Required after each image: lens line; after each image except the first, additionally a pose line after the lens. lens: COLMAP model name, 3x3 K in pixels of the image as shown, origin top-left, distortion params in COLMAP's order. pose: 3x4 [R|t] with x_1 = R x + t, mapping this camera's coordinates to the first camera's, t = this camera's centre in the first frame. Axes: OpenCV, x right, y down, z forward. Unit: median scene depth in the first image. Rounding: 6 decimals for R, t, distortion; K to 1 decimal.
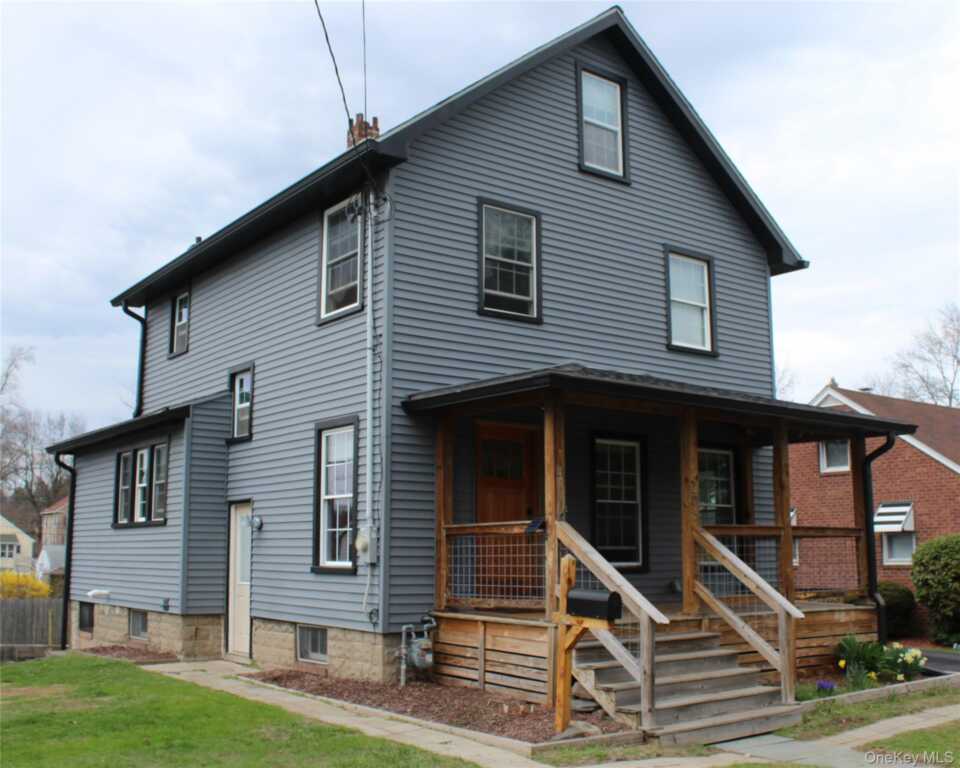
lens RADIAL K [[1065.2, 0, 480.0], [0, 1065.2, 384.0], [0, 0, 1]] dist [-0.119739, -0.007388]
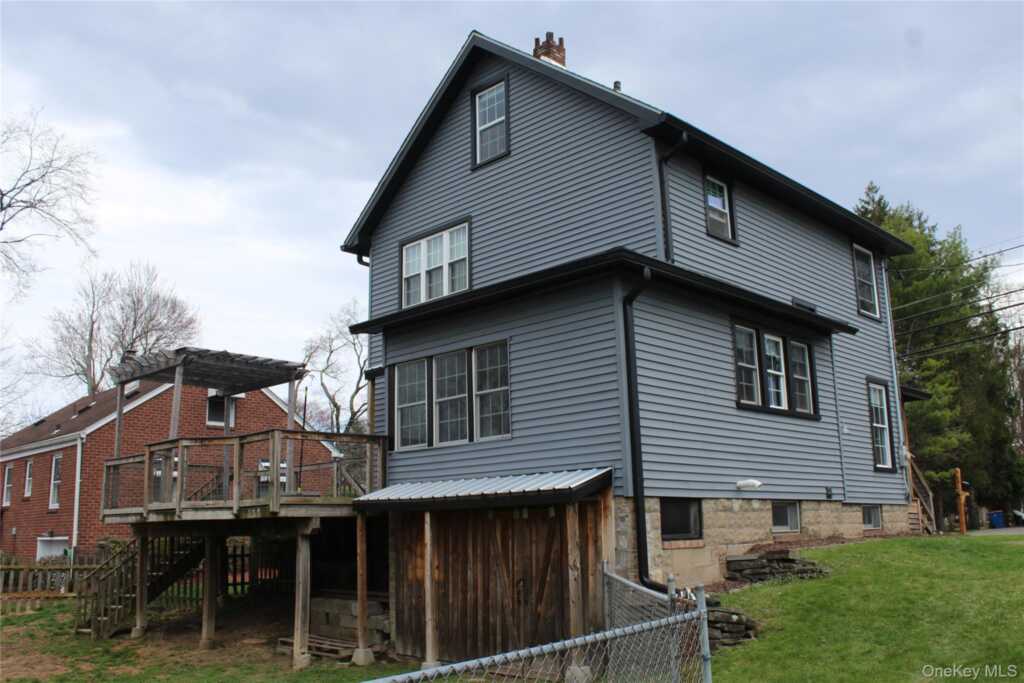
lens RADIAL K [[903.7, 0, 512.0], [0, 903.7, 341.5], [0, 0, 1]] dist [-0.133277, 0.109664]
pose [[-0.134779, 0.216068, 0.967031, -1.321952], [-0.140947, 0.961832, -0.234550, 0.359154], [-0.980800, -0.167912, -0.099180, 1.607310]]
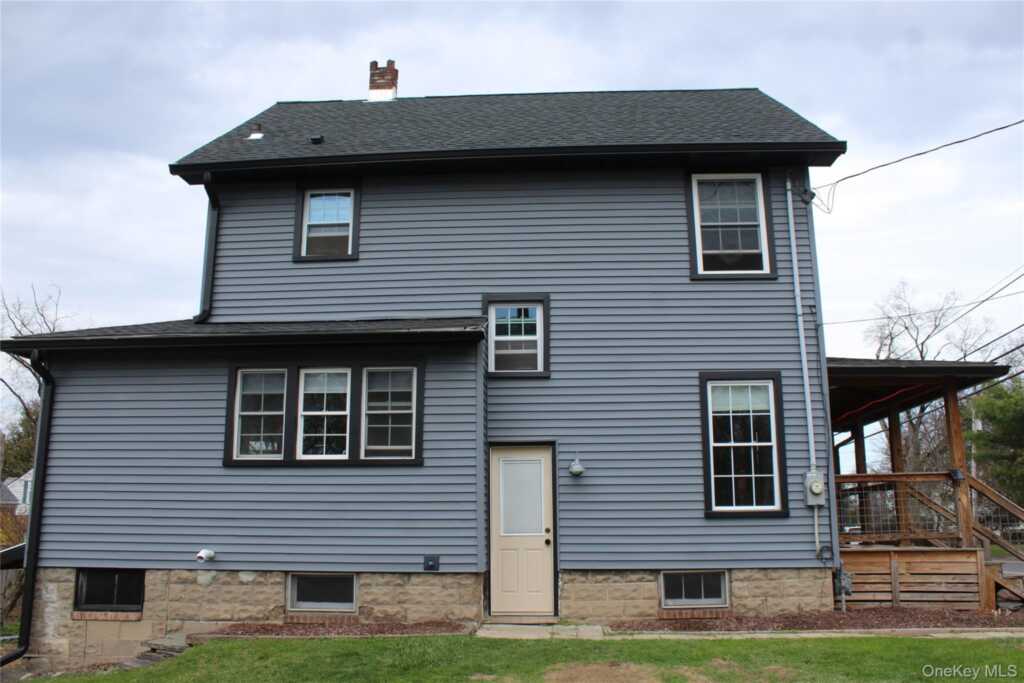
lens RADIAL K [[852.9, 0, 512.0], [0, 852.9, 341.5], [0, 0, 1]] dist [-0.165826, 0.158258]
pose [[0.647784, 0.165534, 0.743623, -0.865859], [-0.119691, 0.986100, -0.115246, 0.120713], [-0.752363, -0.014350, 0.658592, 0.581566]]
